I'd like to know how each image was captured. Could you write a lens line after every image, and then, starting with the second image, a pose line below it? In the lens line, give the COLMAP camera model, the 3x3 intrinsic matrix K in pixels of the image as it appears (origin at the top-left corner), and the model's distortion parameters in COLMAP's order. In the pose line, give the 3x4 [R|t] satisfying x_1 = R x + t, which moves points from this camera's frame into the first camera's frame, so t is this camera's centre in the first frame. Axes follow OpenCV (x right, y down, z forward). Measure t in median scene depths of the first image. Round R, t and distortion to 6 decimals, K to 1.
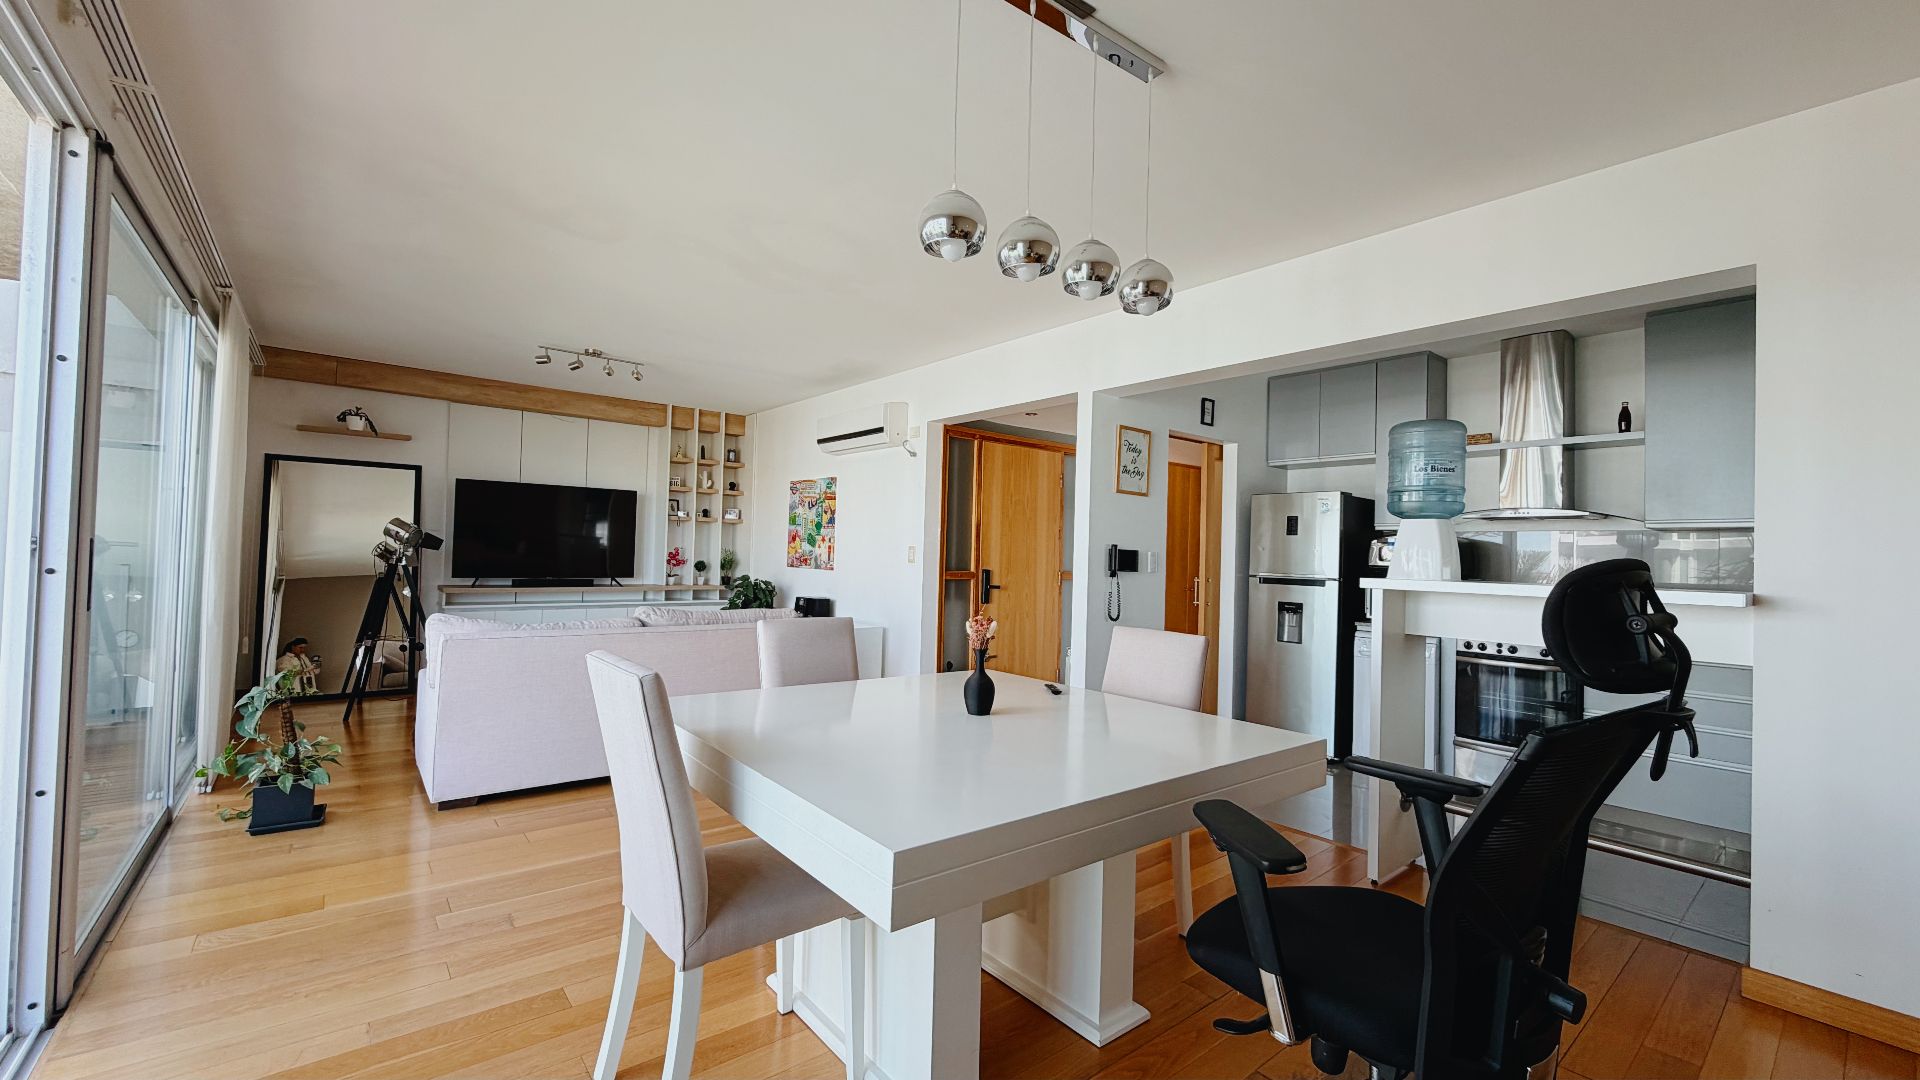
lens RADIAL K [[763.4, 0, 951.7], [0, 763.4, 539.1], [0, 0, 1]] dist [-0.001797, 0.000543]
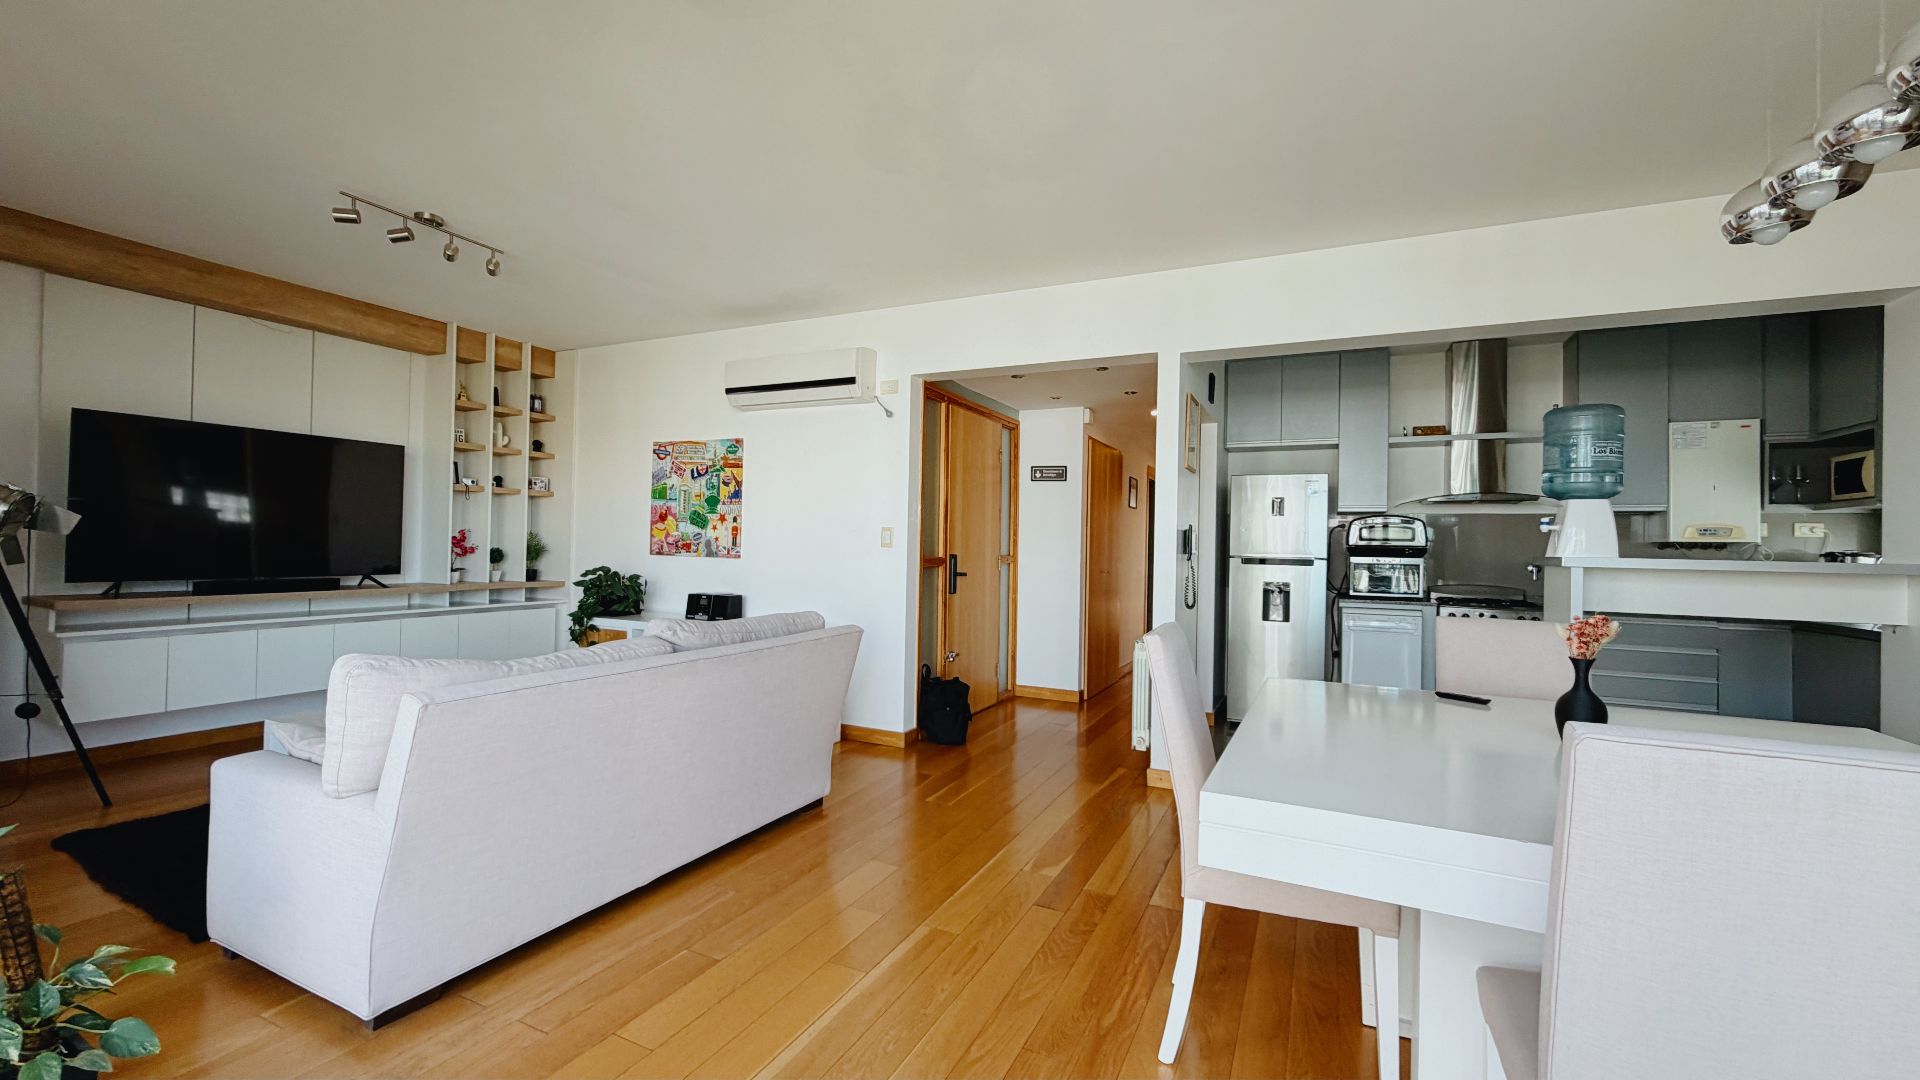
lens RADIAL K [[763.4, 0, 954.3], [0, 763.4, 538.3], [0, 0, 1]] dist [-0.001797, 0.000543]
pose [[0.904933, -0.005995, 0.425513, -0.286286], [-0.002964, 0.999788, 0.020390, 0.003812], [-0.425545, -0.019713, 0.904723, 0.197979]]
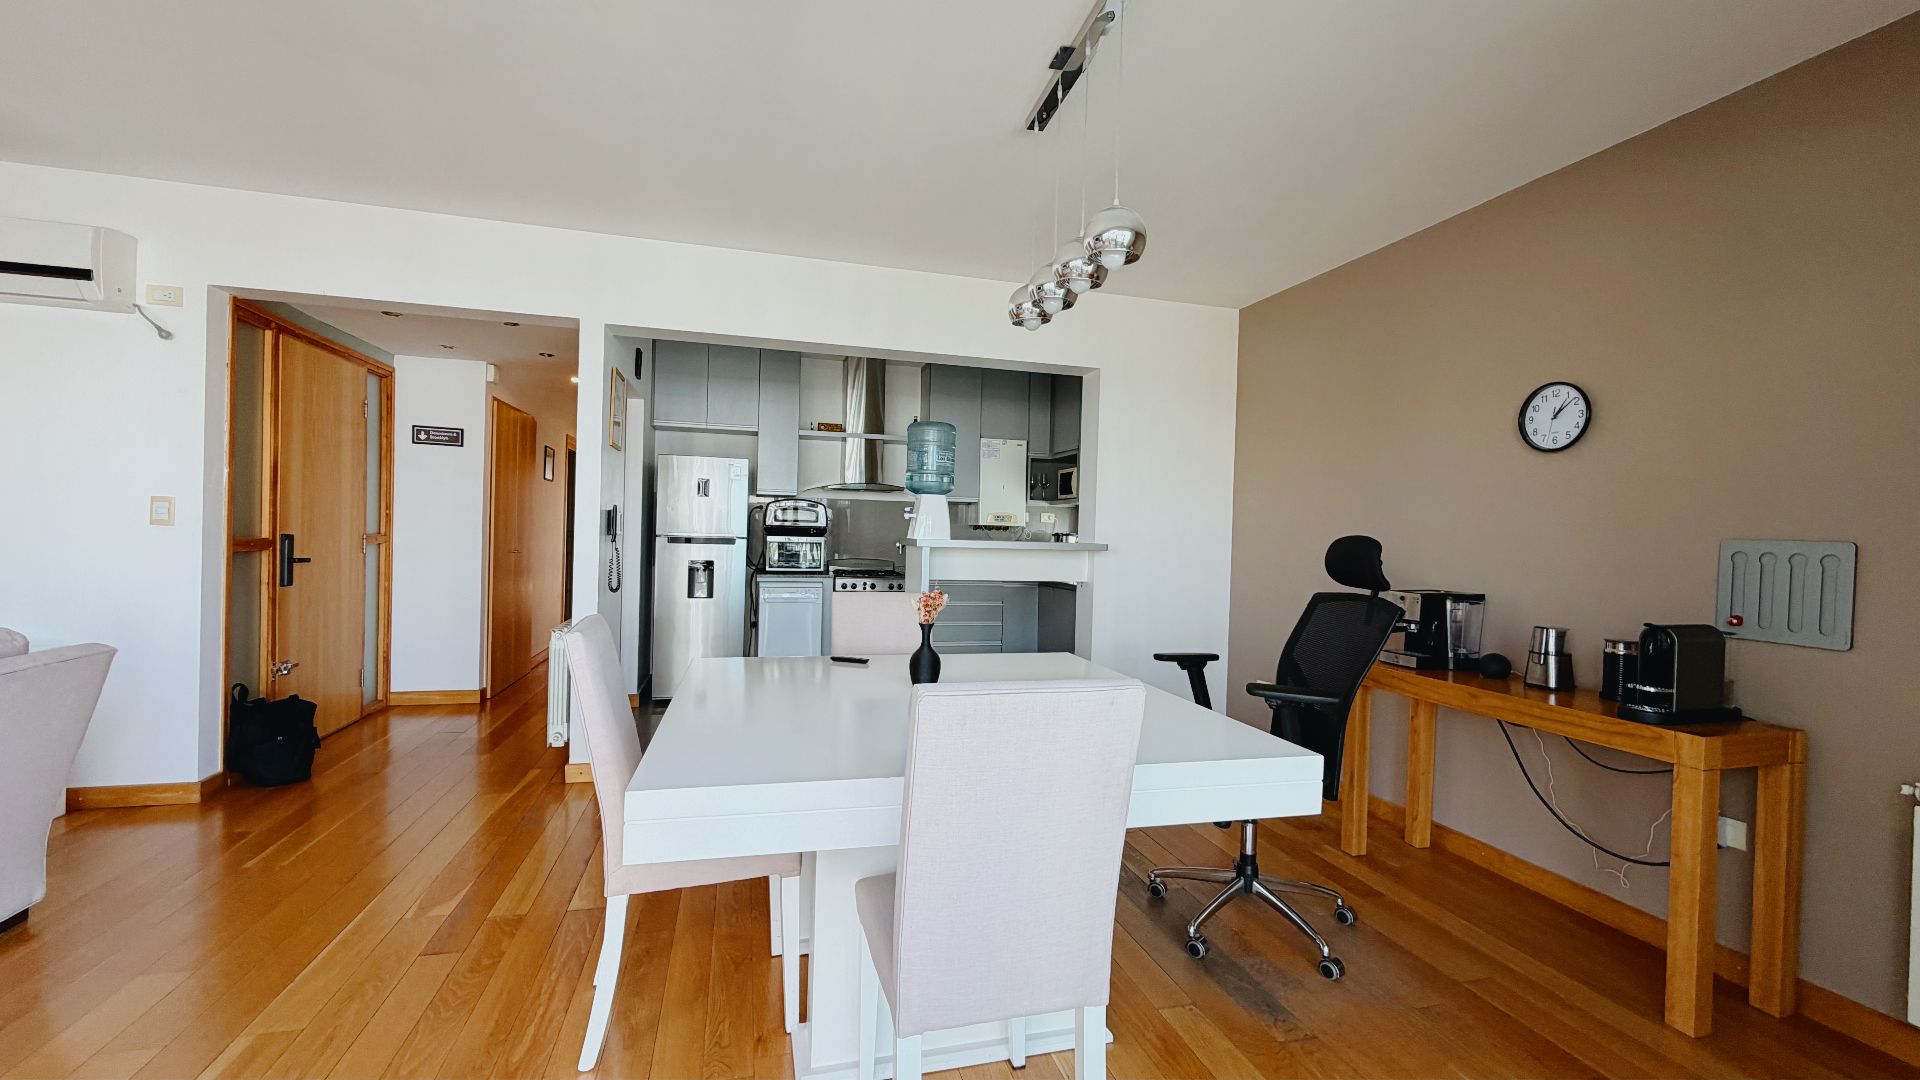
lens RADIAL K [[763.4, 0, 955.3], [0, 763.4, 538.7], [0, 0, 1]] dist [-0.001797, 0.000543]
pose [[0.399622, -0.025678, 0.916320, -0.289739], [-0.034816, 0.998461, 0.043163, -0.003737], [-0.916019, -0.049151, 0.398113, 0.195037]]
